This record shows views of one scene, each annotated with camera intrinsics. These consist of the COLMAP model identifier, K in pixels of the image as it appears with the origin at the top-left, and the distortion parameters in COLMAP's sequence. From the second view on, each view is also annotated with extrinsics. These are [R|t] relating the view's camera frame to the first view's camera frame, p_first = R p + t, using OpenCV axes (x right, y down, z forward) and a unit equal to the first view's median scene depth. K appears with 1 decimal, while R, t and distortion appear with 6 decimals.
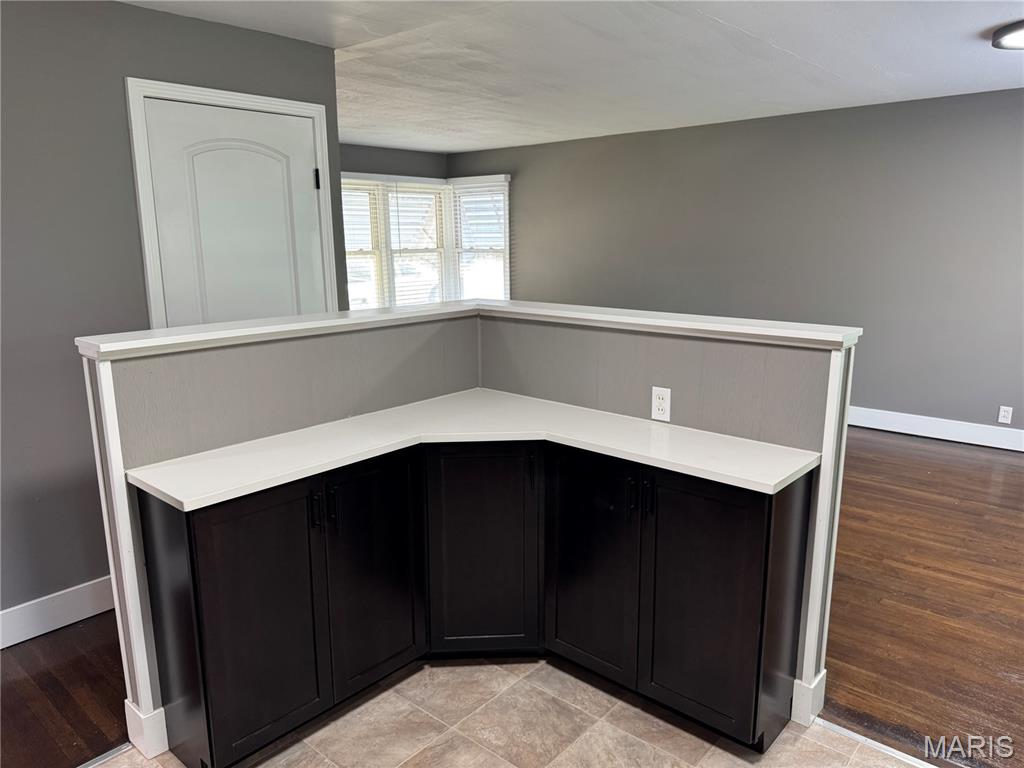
lens RADIAL K [[726.1, 0, 520.7], [0, 726.1, 392.5], [0, 0, 1]] dist [0.048283, -0.044863]
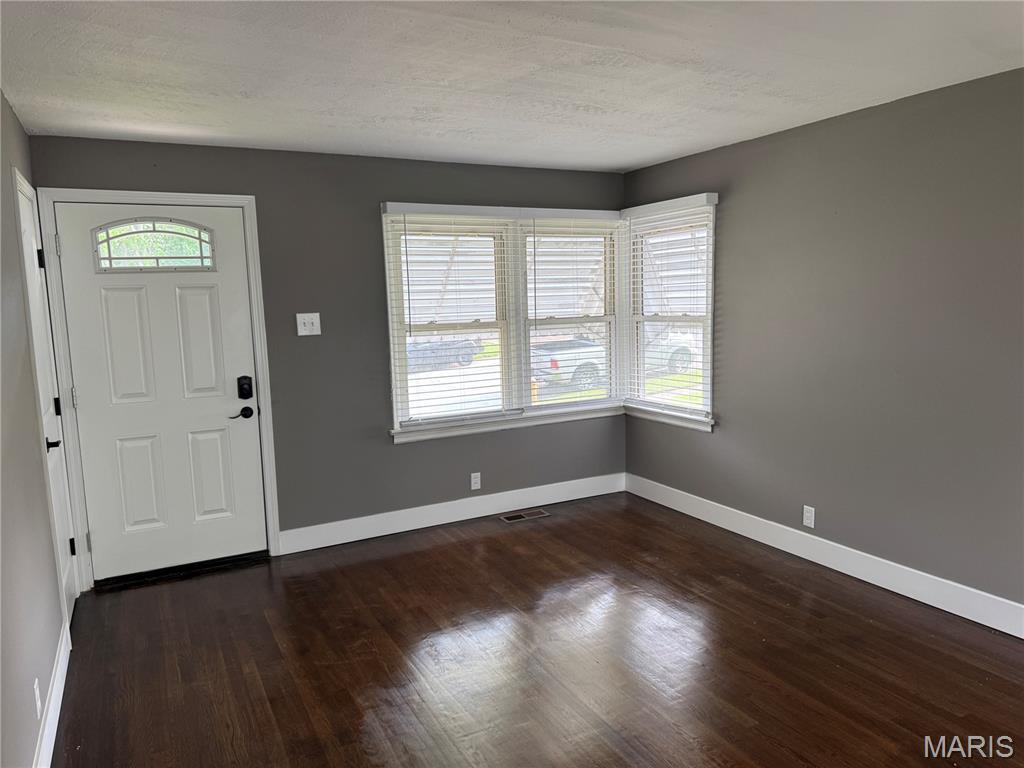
lens RADIAL K [[726.1, 0, 516.4], [0, 726.1, 386.3], [0, 0, 1]] dist [0.048283, -0.044863]
pose [[0.937051, 0.023360, -0.348411, 0.042551], [-0.053389, 0.995613, -0.076837, -0.086786], [0.345088, 0.090601, 0.934187, 0.396338]]
